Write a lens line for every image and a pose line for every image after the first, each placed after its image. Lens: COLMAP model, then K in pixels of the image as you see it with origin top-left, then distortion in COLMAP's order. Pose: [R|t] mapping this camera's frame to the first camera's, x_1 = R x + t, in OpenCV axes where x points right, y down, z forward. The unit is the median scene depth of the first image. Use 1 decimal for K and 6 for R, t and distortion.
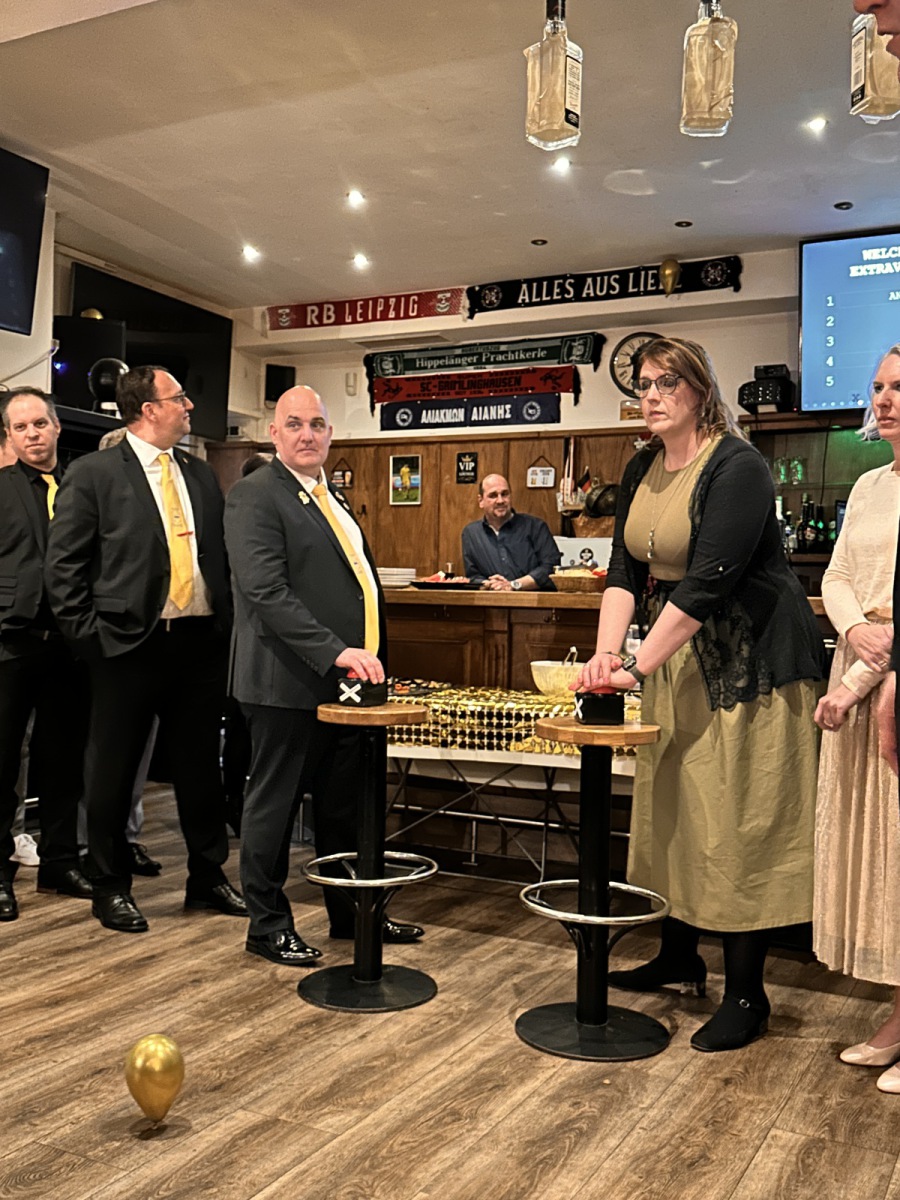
lens RADIAL K [[1195.4, 0, 446.5], [0, 1195.4, 601.2], [0, 0, 1]] dist [0.219675, -0.449298]
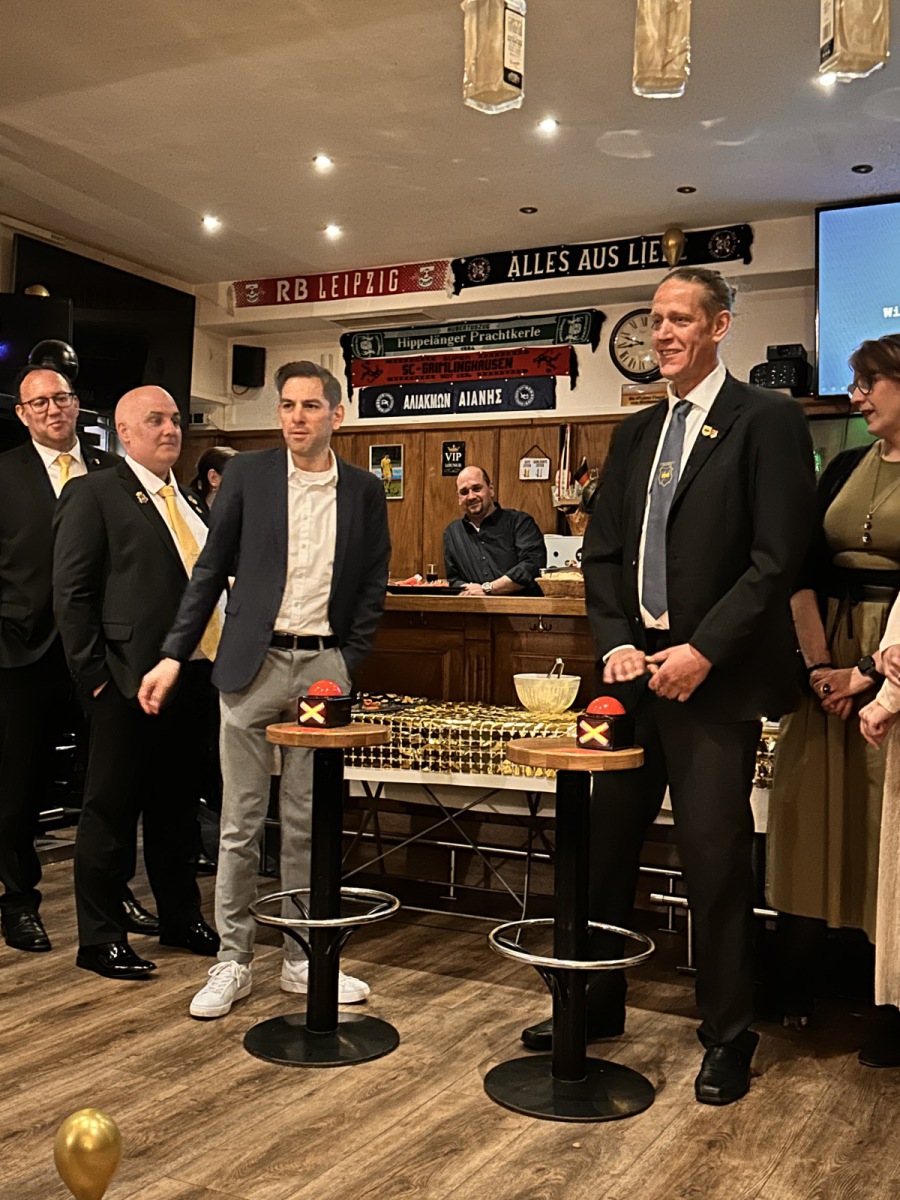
lens RADIAL K [[1315.0, 0, 446.1], [0, 1315.0, 599.7], [0, 0, 1]] dist [0.215799, -0.431298]
pose [[0.999987, -0.002578, -0.004474, 0.016490], [0.002569, 0.999994, -0.002177, -0.002647], [0.004480, 0.002166, 0.999988, 0.003492]]
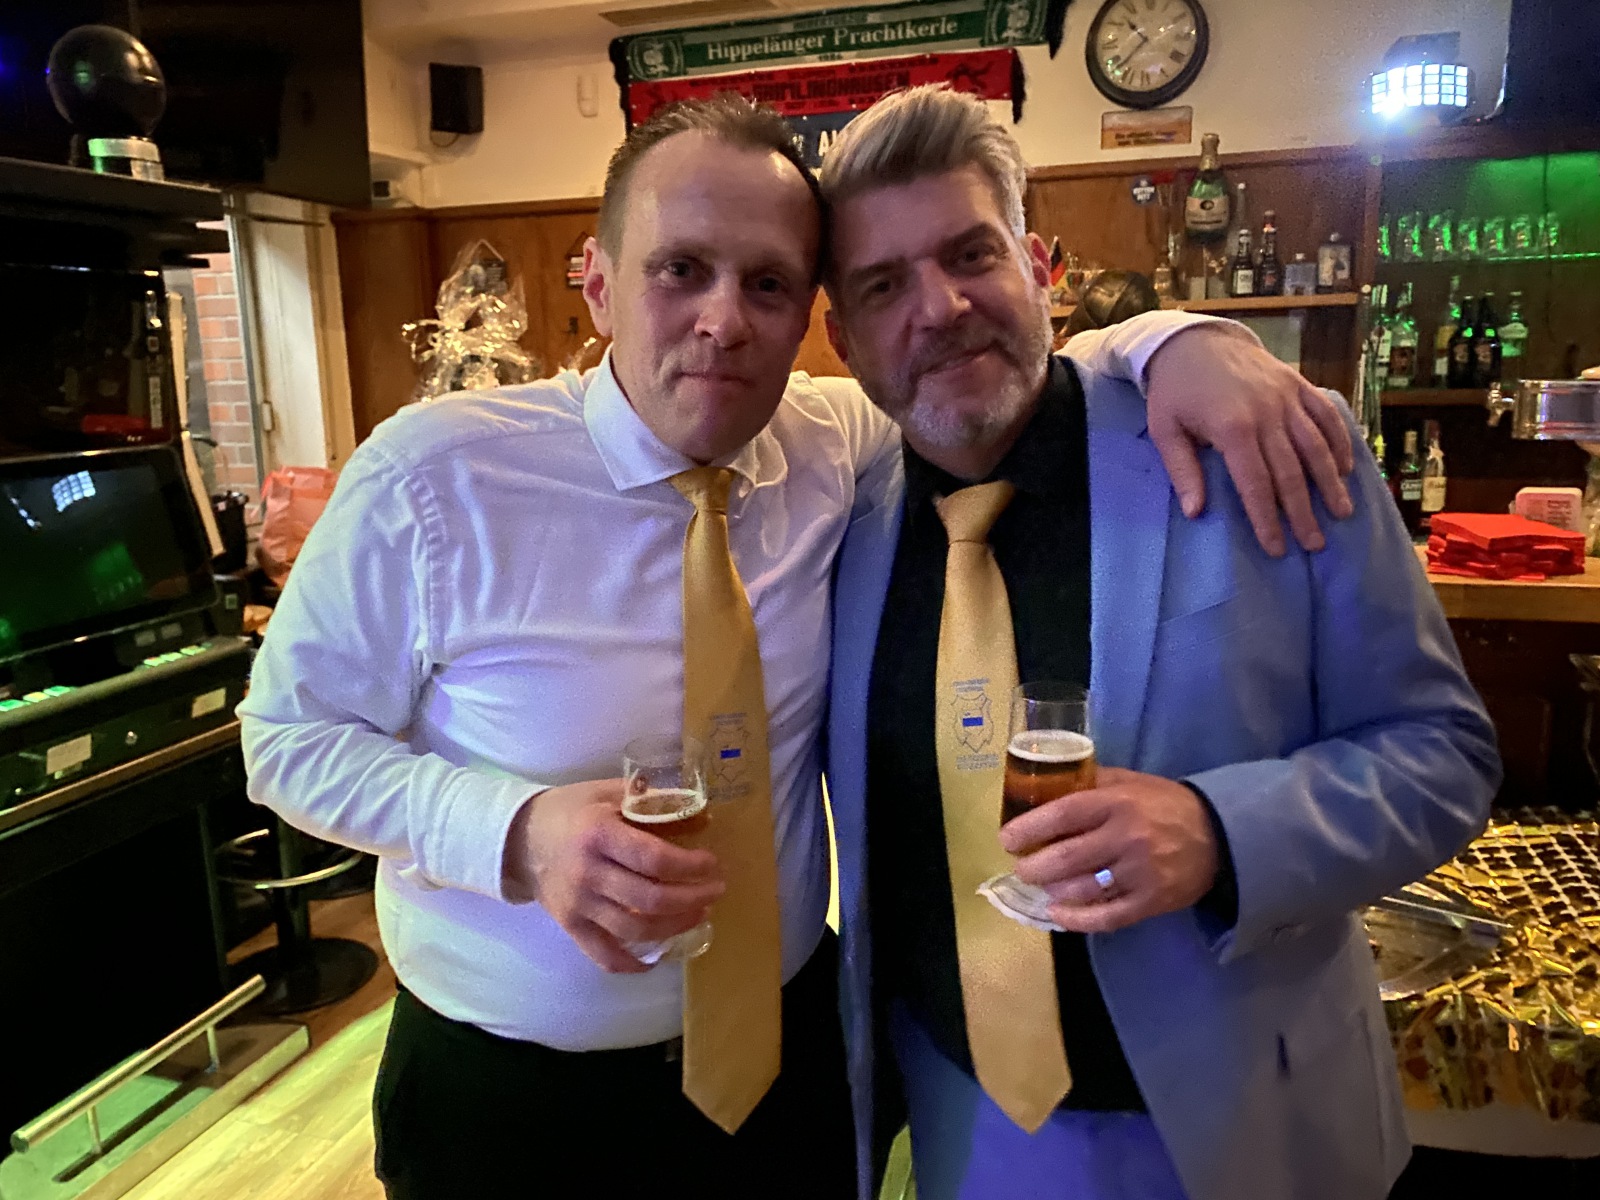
lens RADIAL K [[1217.0, 0, 789.3], [0, 1217.0, 589.3], [0, 0, 1]] dist [0.026818, -0.038912]
pose [[0.985107, -0.082580, 0.150813, -0.102439], [0.052391, 0.979569, 0.194163, -0.067248], [-0.163766, -0.183370, 0.969307, 0.434700]]
